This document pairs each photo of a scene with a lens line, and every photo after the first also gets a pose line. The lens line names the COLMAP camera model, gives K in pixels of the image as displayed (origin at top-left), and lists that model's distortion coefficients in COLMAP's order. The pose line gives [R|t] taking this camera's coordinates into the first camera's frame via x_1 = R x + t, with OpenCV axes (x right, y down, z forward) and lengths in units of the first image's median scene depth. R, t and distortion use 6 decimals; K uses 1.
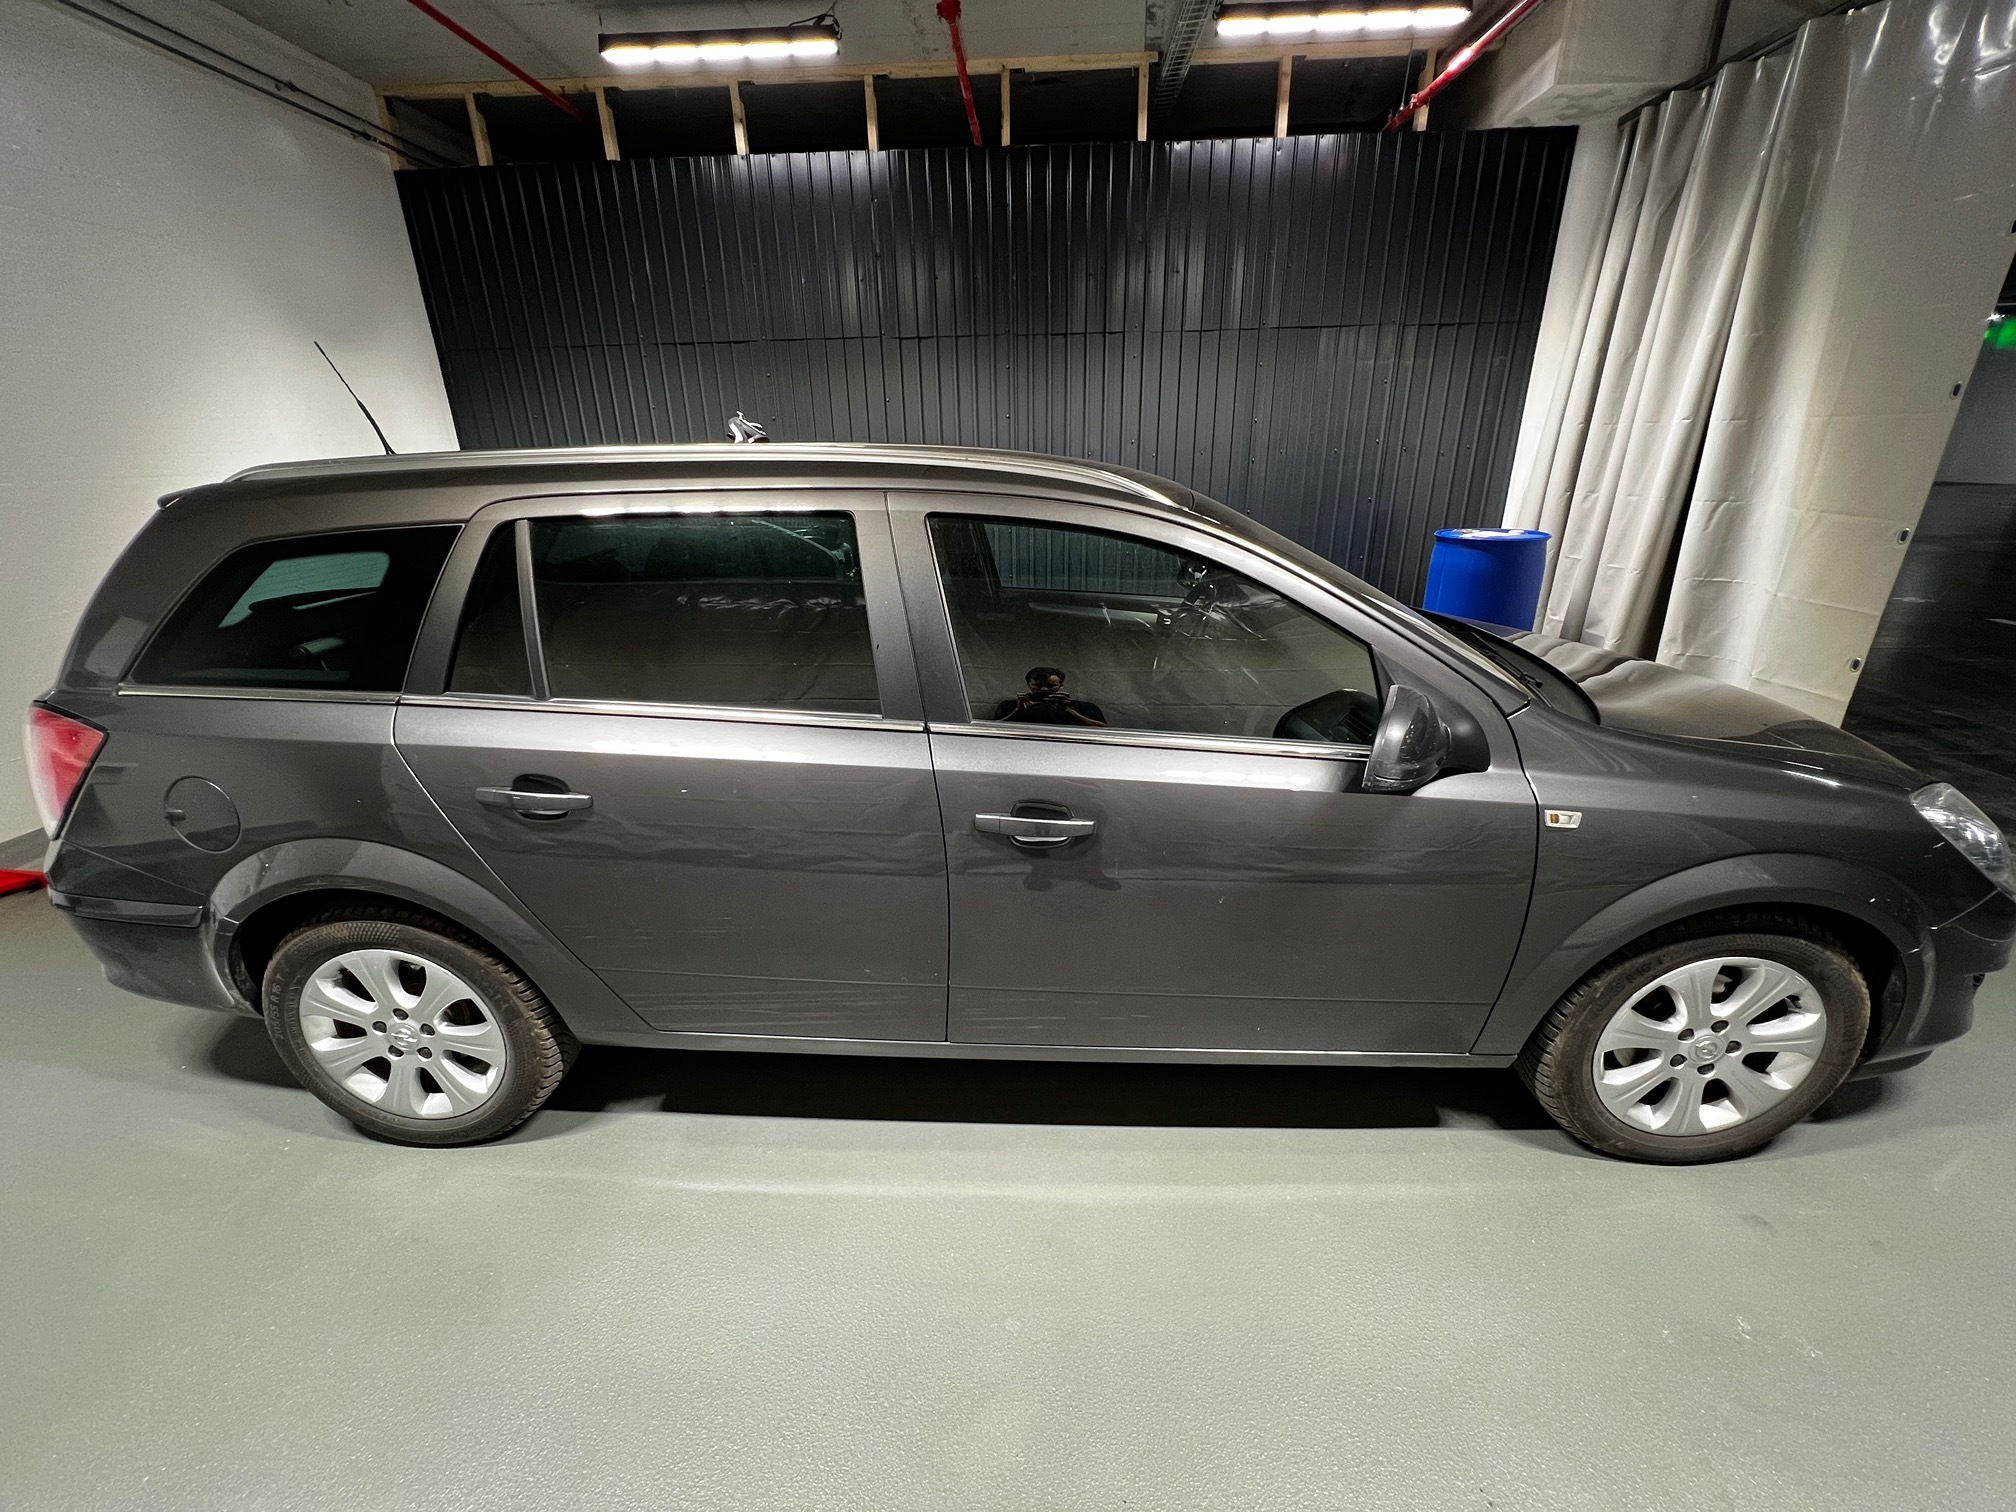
lens RADIAL K [[815.9, 0, 1012.9], [0, 815.9, 742.6], [0, 0, 1]] dist [-0.008629, -0.000281]
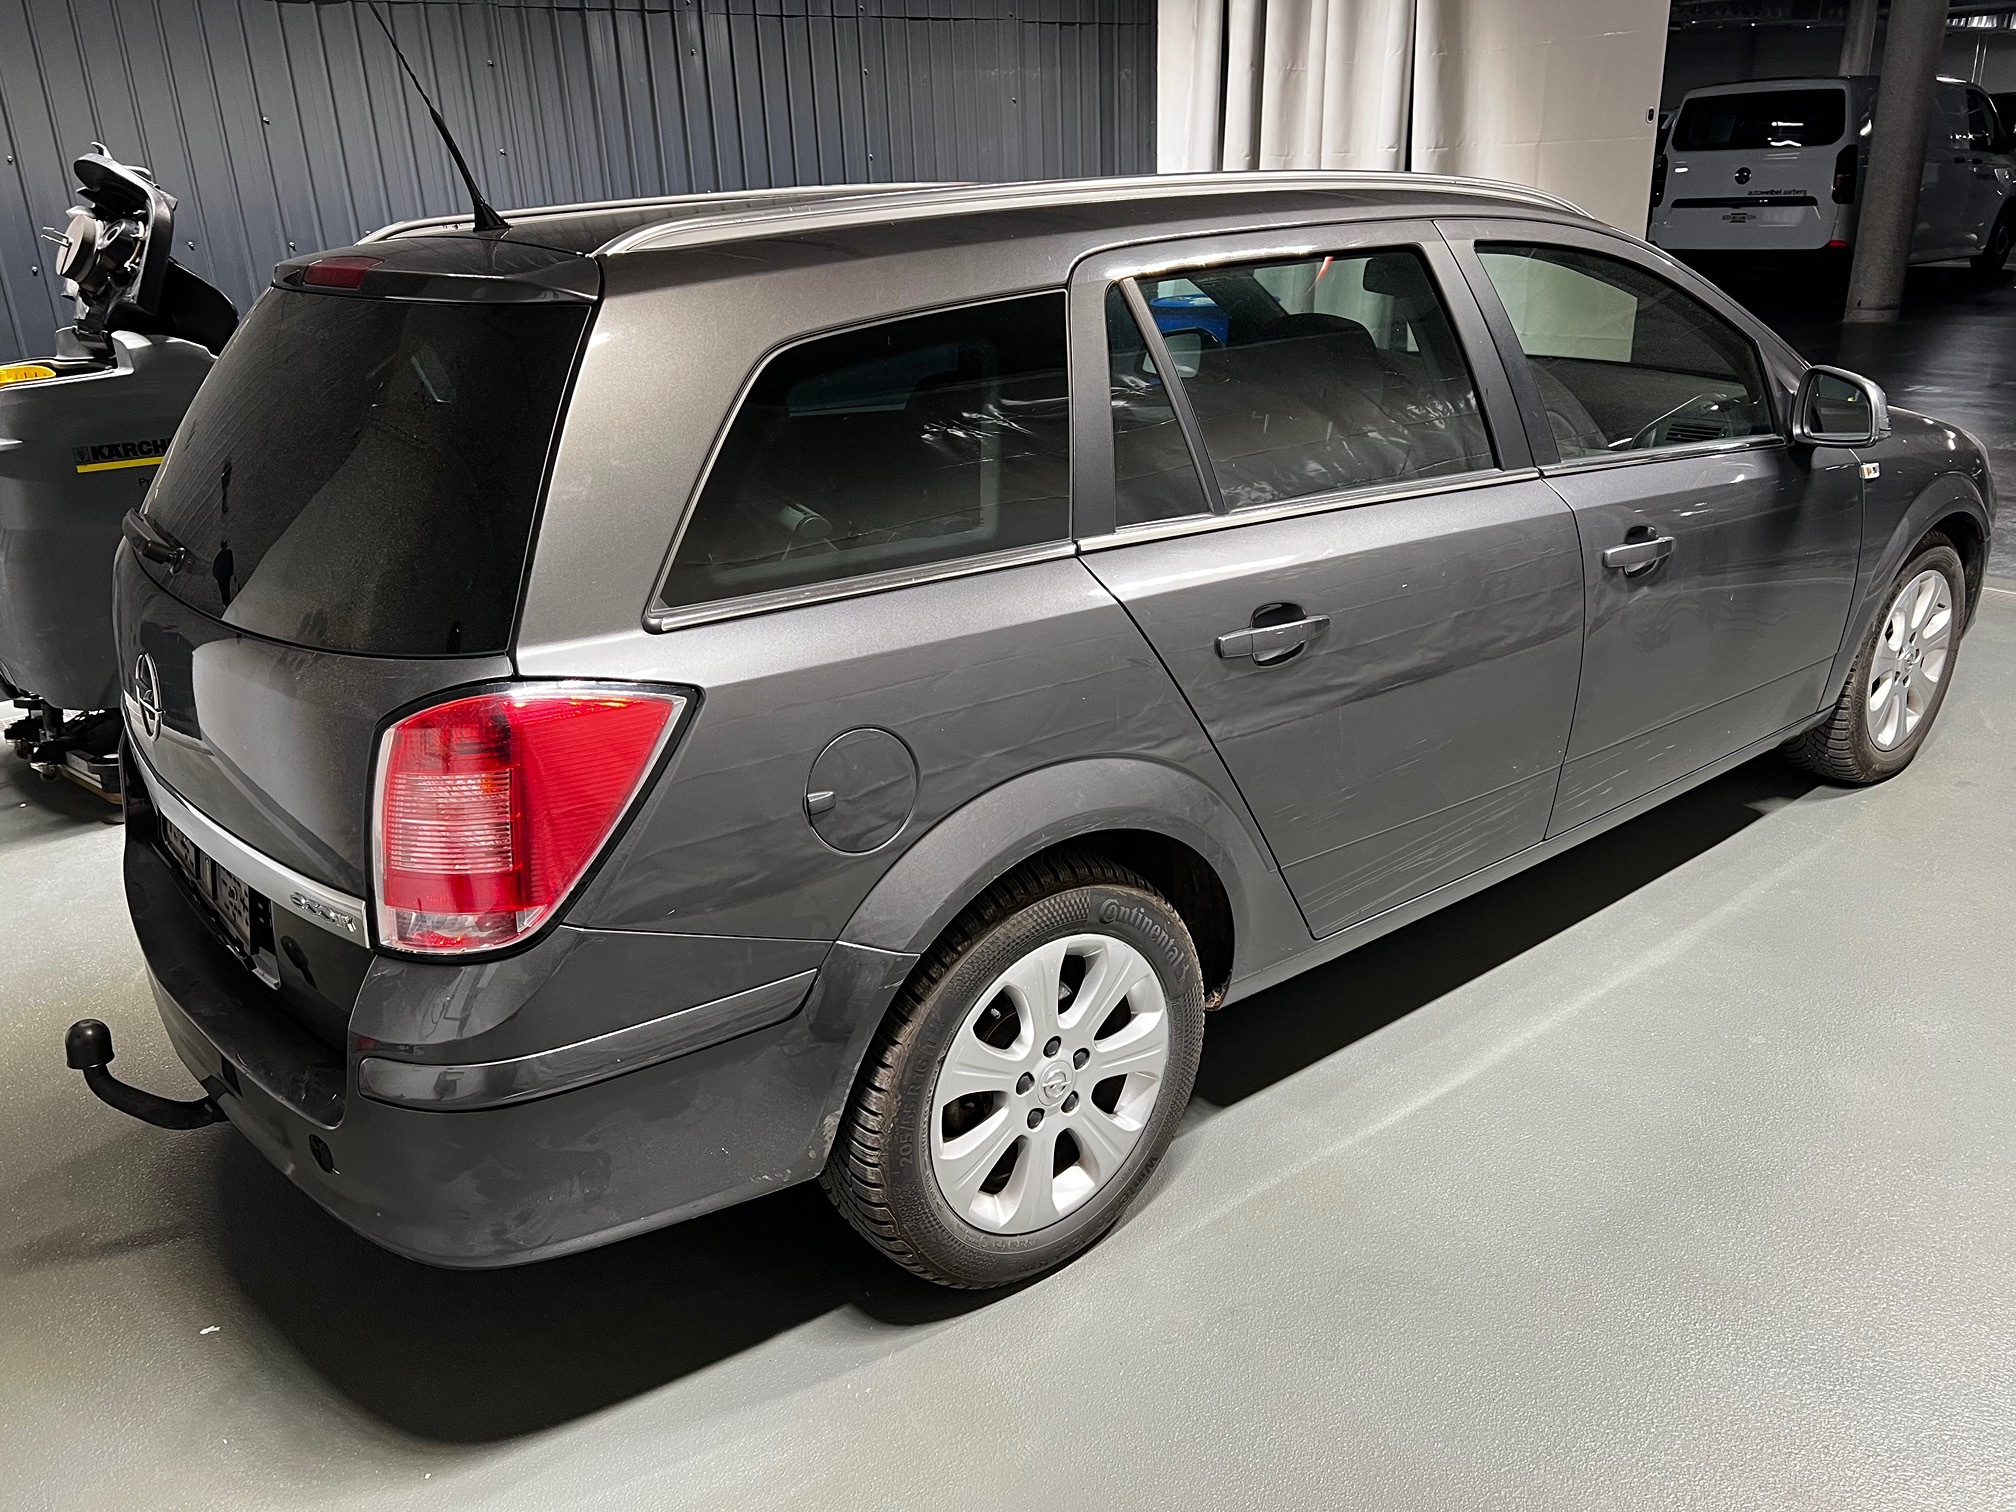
lens RADIAL K [[1521.2, 0, 998.4], [0, 1521.2, 752.1], [0, 0, 1]] dist [0.041885, -0.046912]
pose [[0.759837, -0.246990, 0.601369, -1.517252], [0.254419, 0.964216, 0.074555, 0.001596], [-0.598264, 0.096350, 0.795486, 0.026445]]
